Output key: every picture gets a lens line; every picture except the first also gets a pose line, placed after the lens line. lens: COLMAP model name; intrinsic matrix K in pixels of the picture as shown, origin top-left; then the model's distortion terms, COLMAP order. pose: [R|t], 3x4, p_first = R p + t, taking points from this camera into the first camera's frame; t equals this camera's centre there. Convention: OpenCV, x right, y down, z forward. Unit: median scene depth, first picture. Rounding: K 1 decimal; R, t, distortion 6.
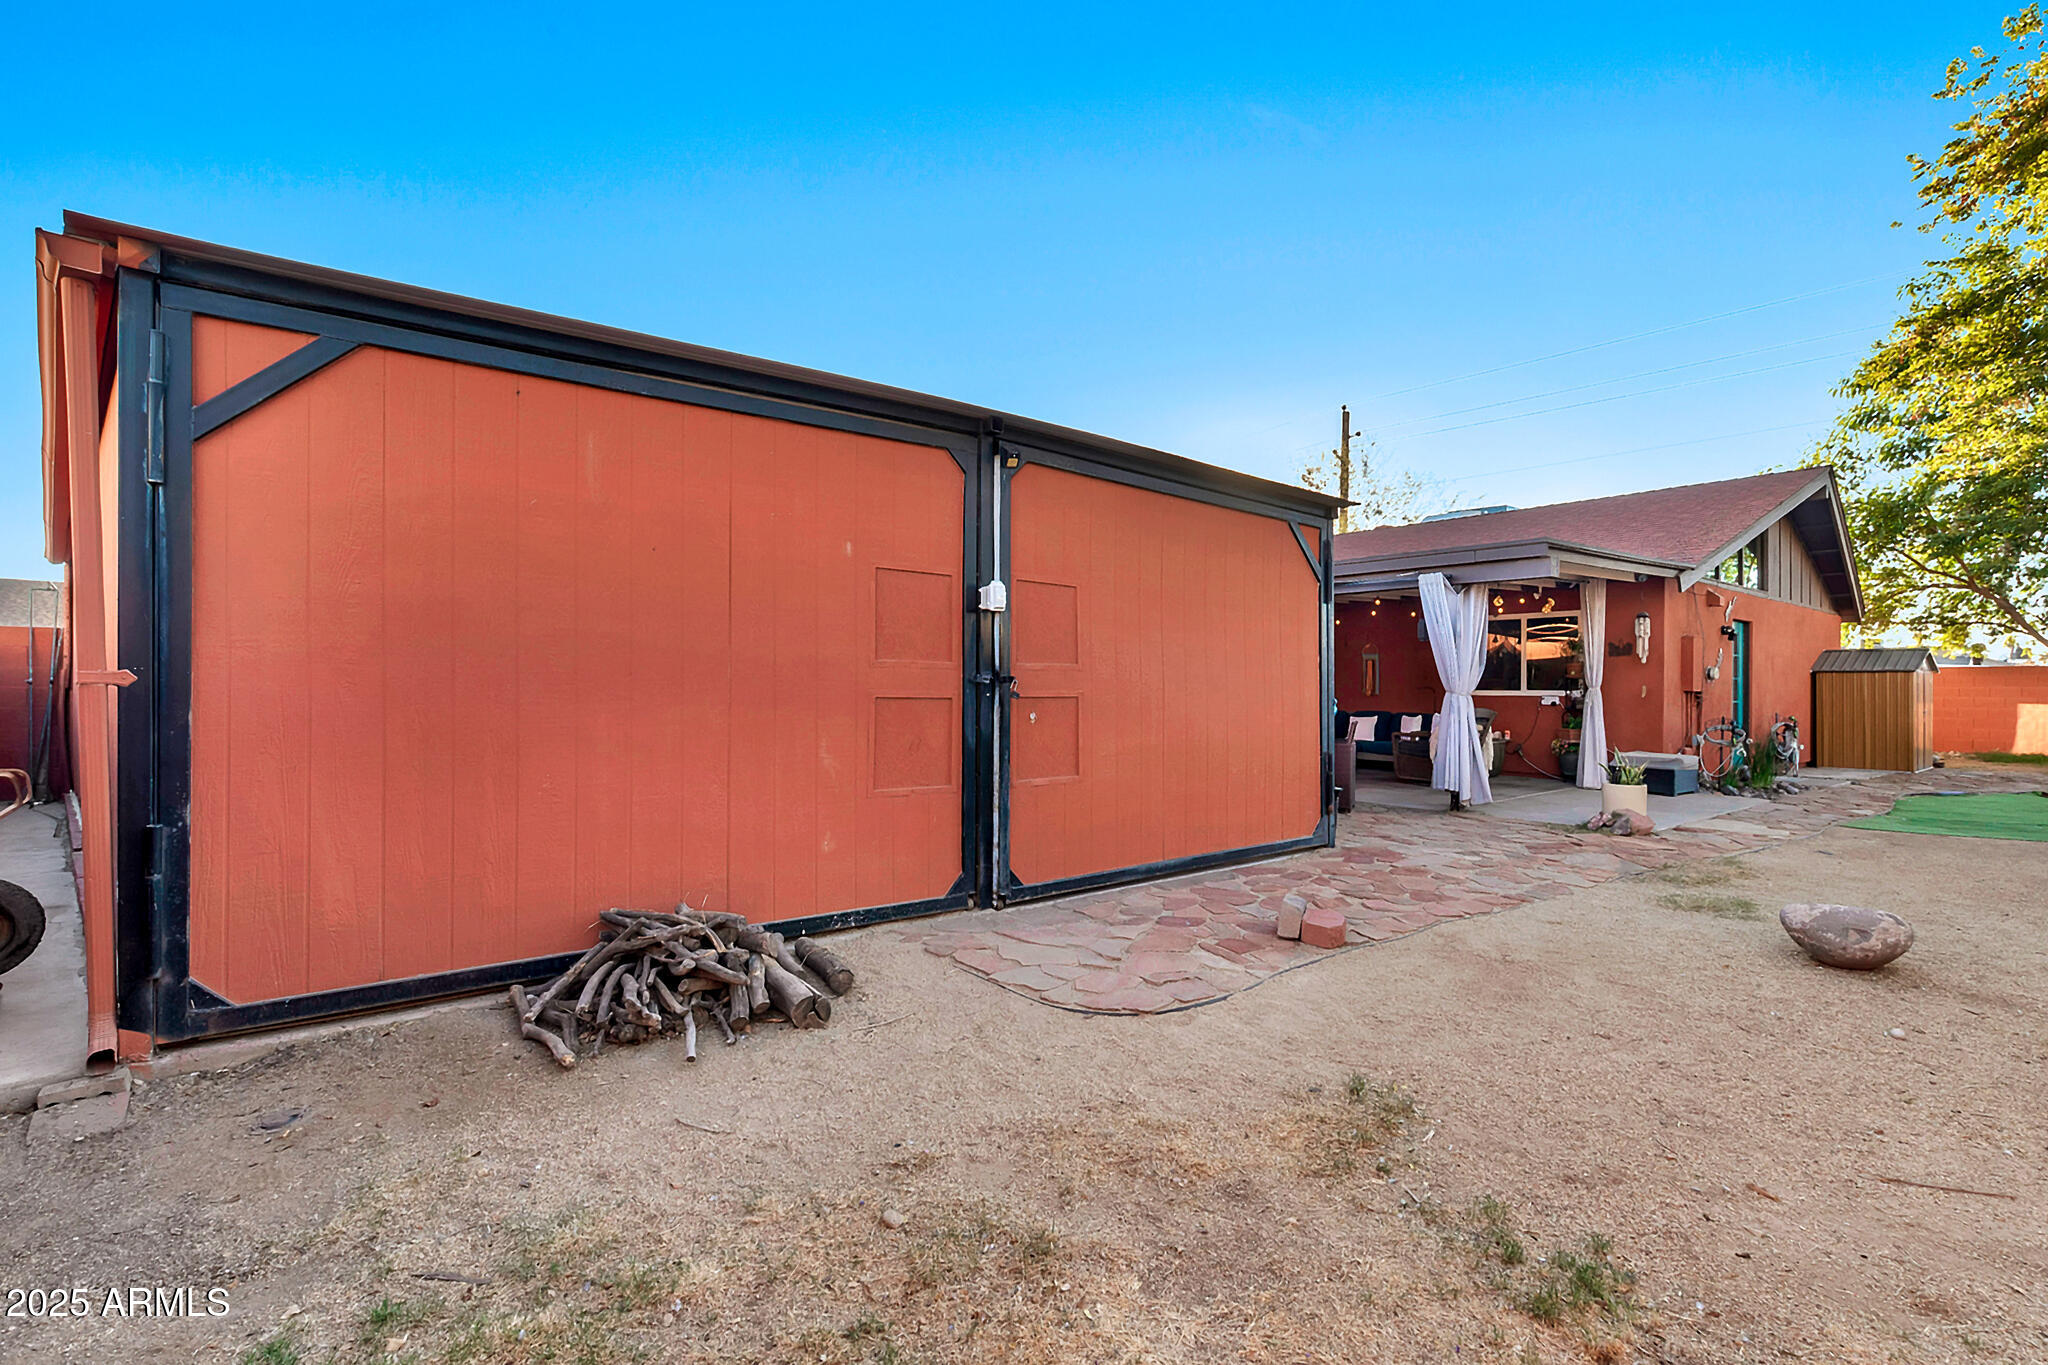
lens RADIAL K [[906.8, 0, 1021.0], [0, 906.8, 685.5], [0, 0, 1]] dist [0.004634, -0.000276]
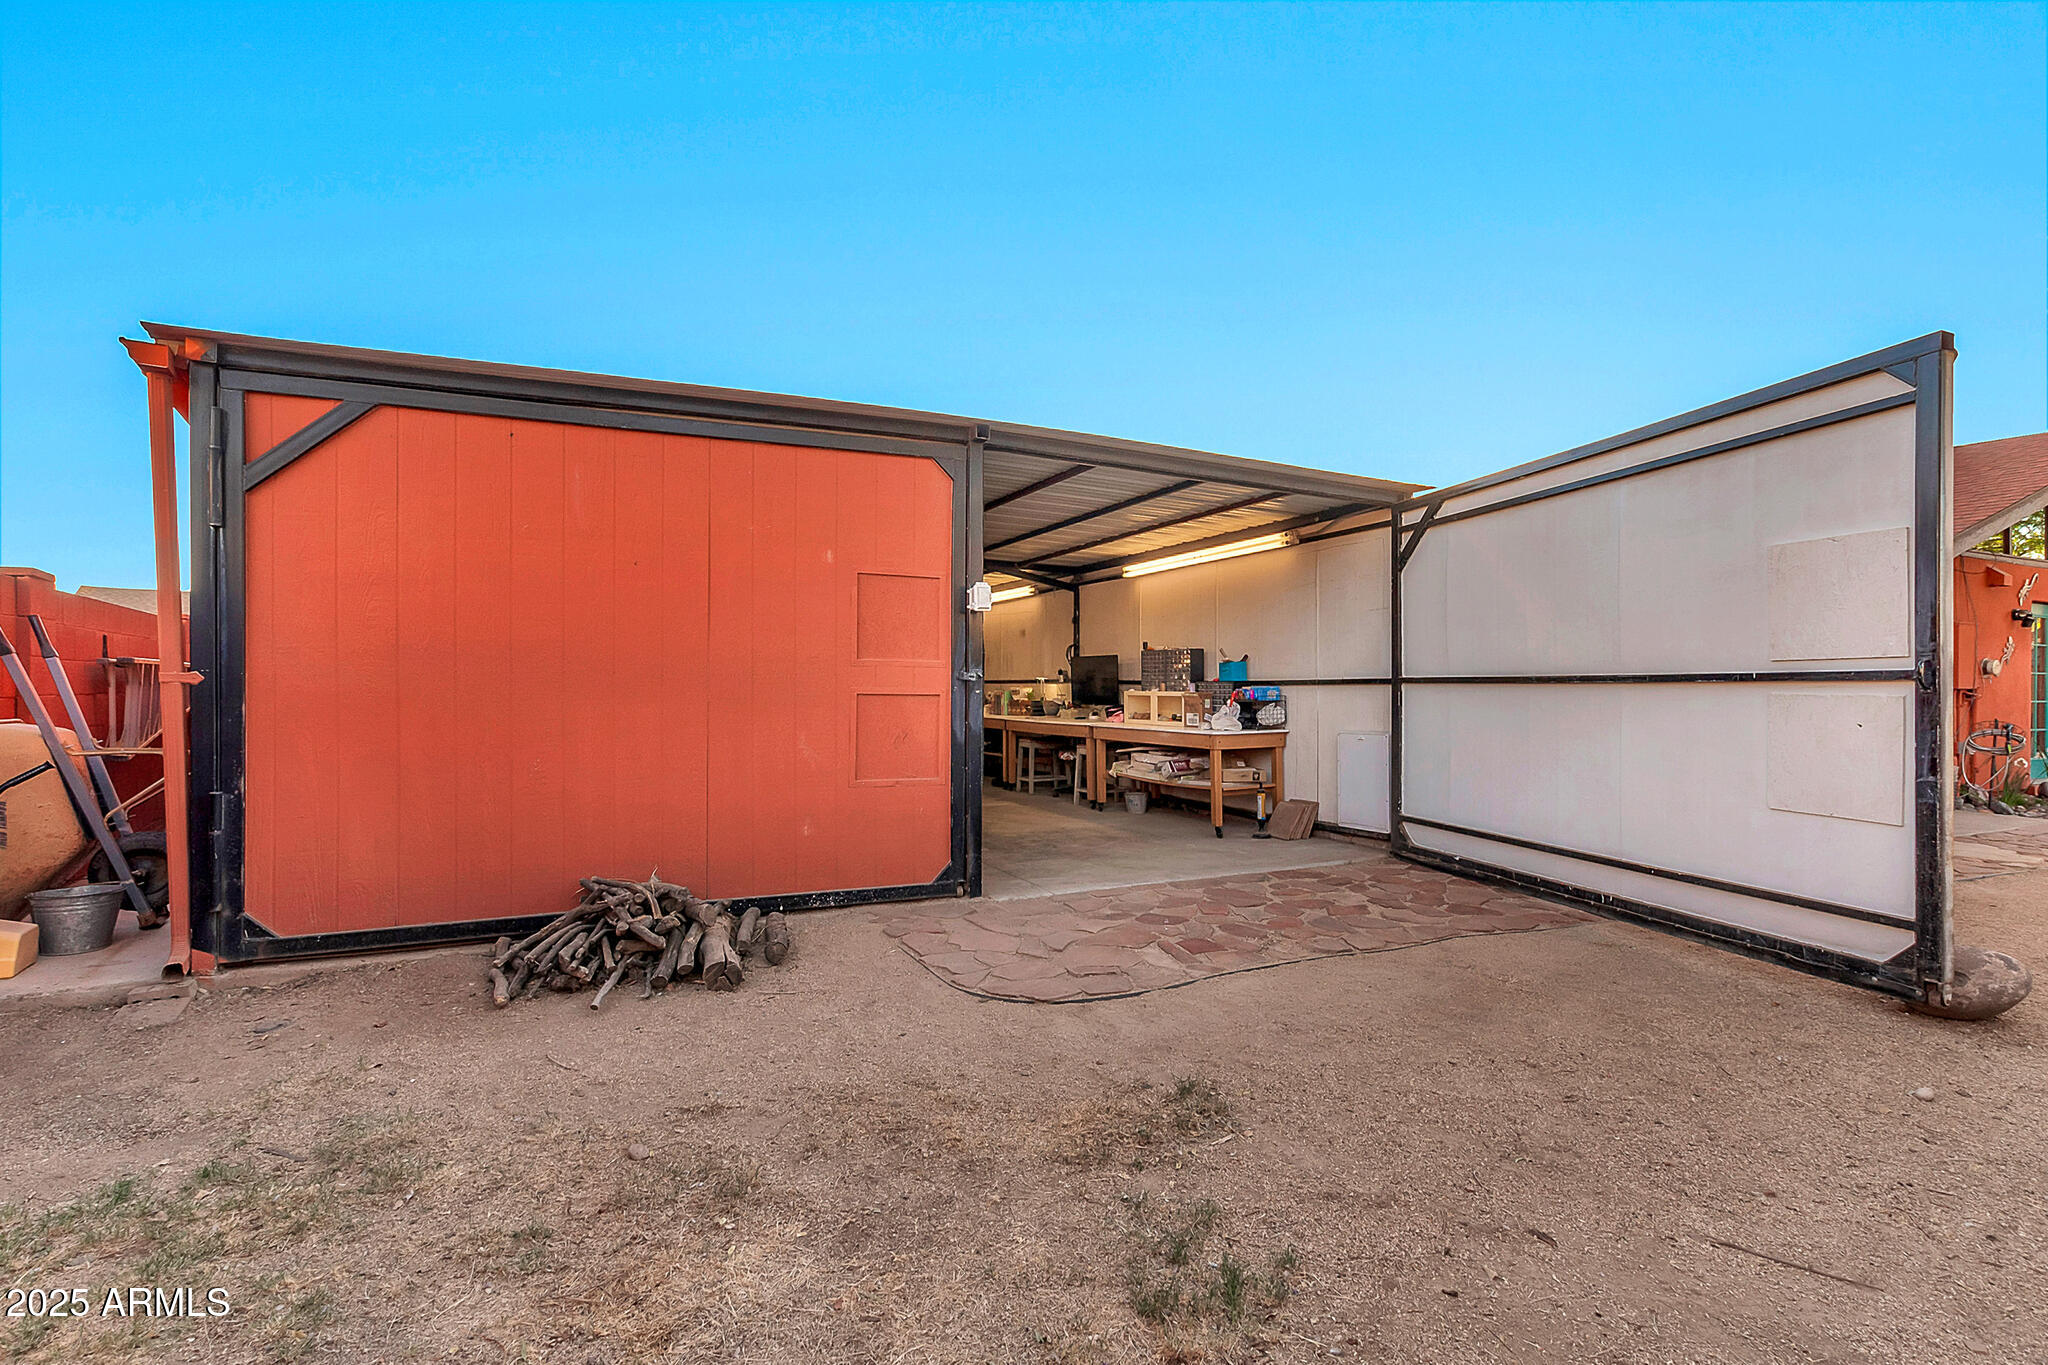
lens RADIAL K [[906.8, 0, 1052.9], [0, 906.8, 684.8], [0, 0, 1]] dist [0.004634, -0.000276]
pose [[0.975885, -0.001909, -0.218278, 0.412834], [0.002043, 0.999998, 0.000390, 0.003200], [0.218277, -0.000827, 0.975886, 0.004127]]
